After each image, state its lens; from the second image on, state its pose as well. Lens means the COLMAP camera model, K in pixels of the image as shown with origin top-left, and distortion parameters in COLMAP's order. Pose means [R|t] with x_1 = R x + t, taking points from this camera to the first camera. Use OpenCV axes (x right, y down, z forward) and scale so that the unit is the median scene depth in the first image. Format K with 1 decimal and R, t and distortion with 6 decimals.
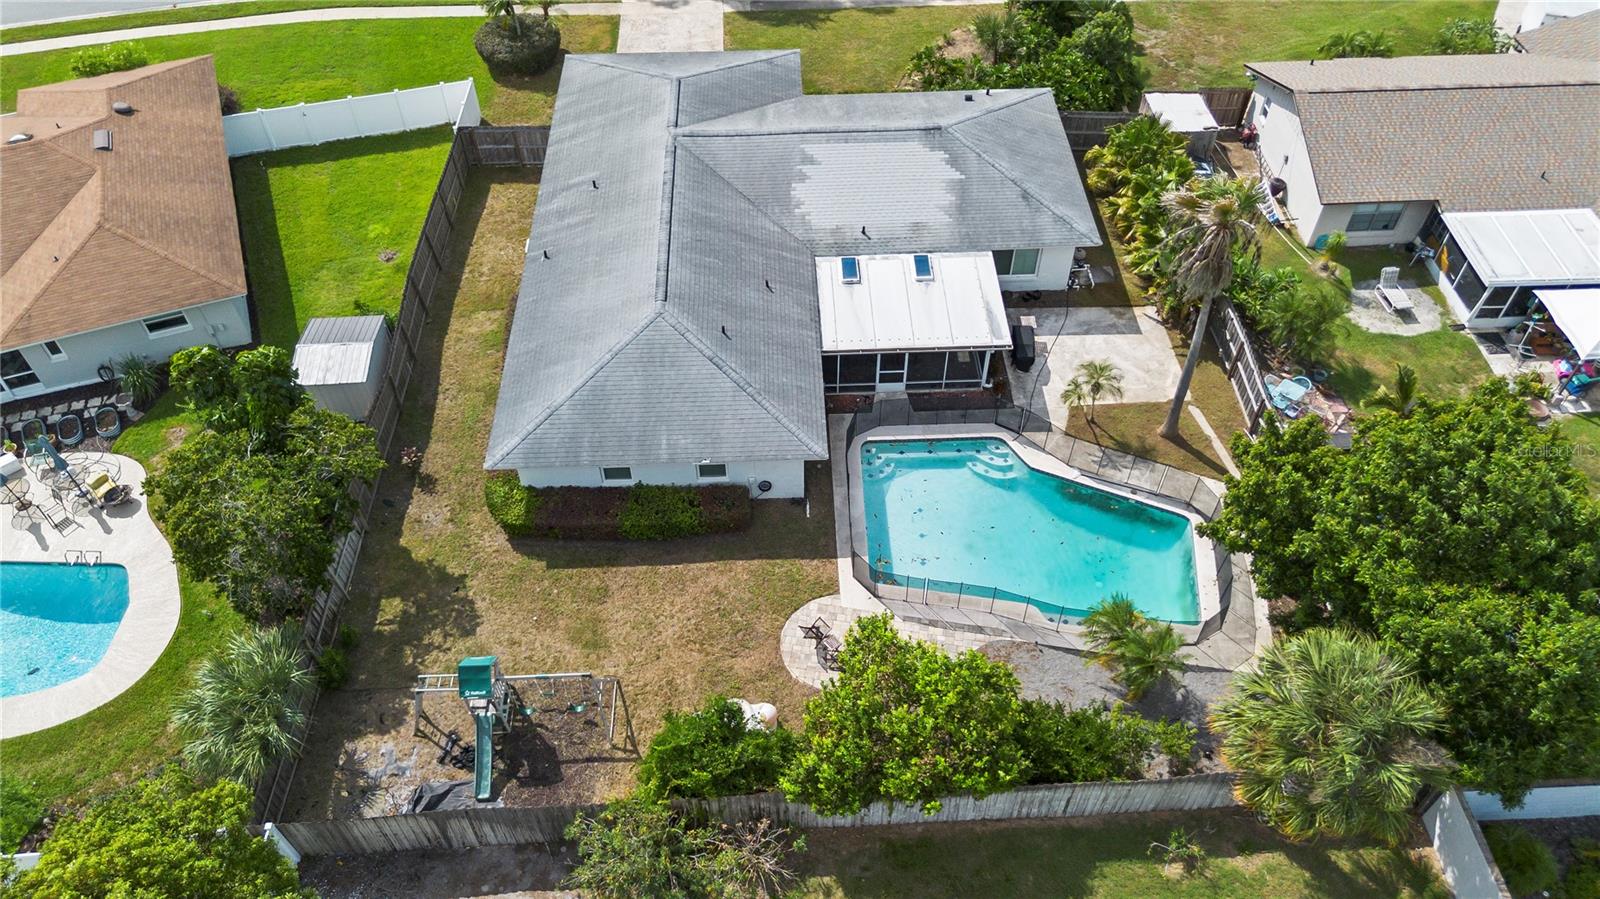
lens RADIAL K [[1131.1, 0, 812.6], [0, 1131.1, 451.0], [0, 0, 1]] dist [0.062480, -0.061030]
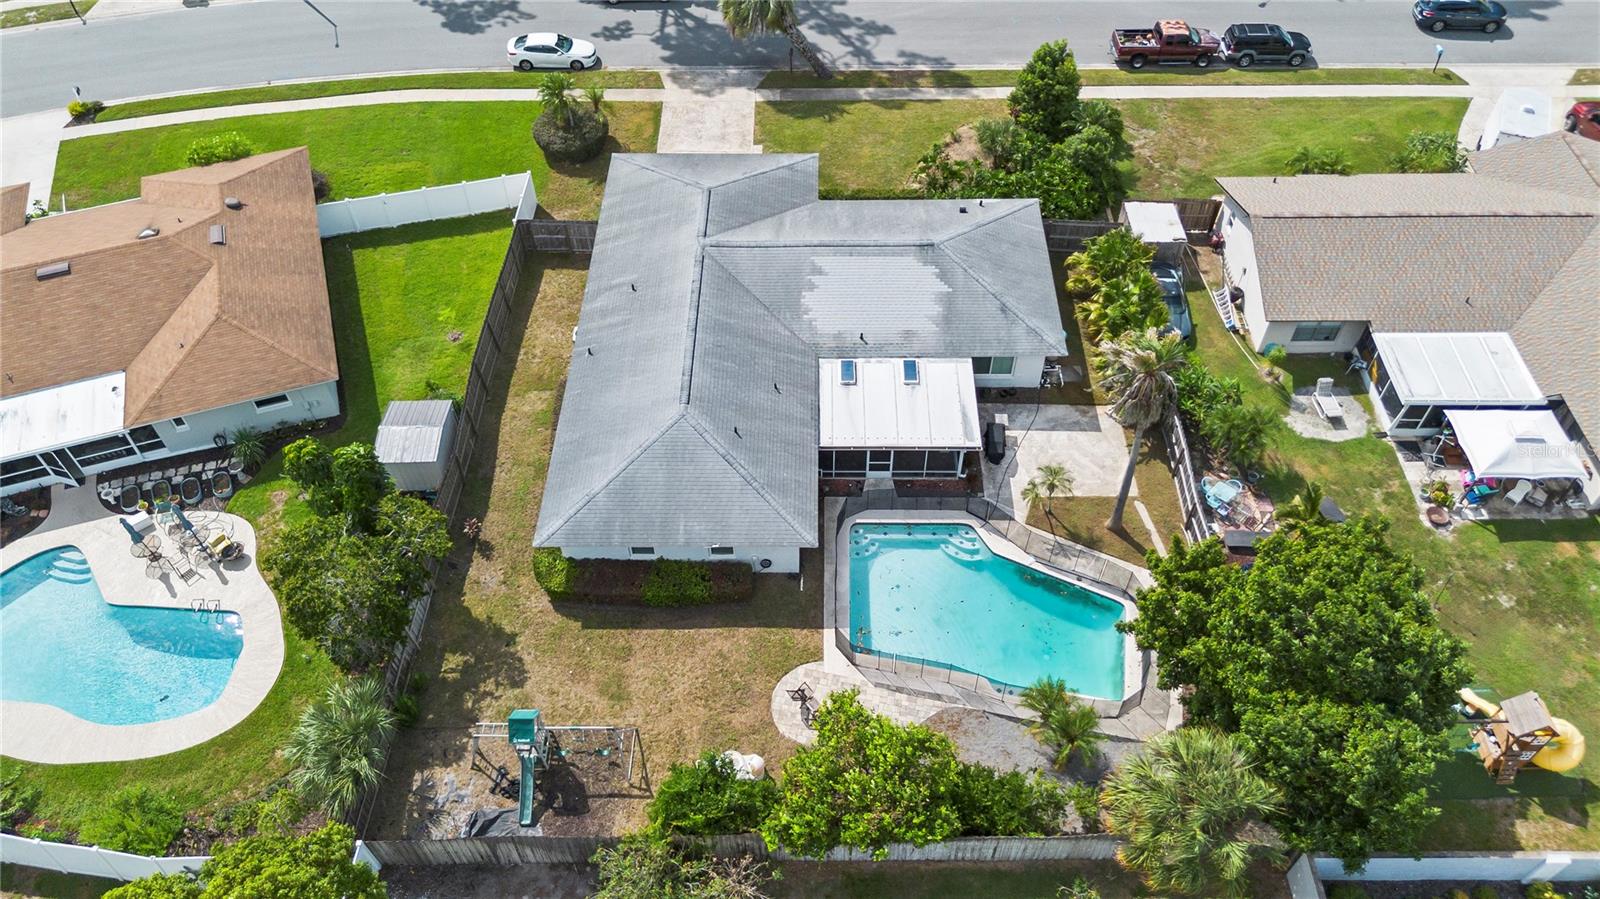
lens RADIAL K [[1131.1, 0, 812.6], [0, 1131.1, 451.0], [0, 0, 1]] dist [0.062480, -0.061030]
pose [[0.998876, 0.034121, -0.032909, 0.039260], [-0.033428, 0.999212, 0.021398, -0.106819], [0.033613, -0.020274, 0.999229, -0.172182]]
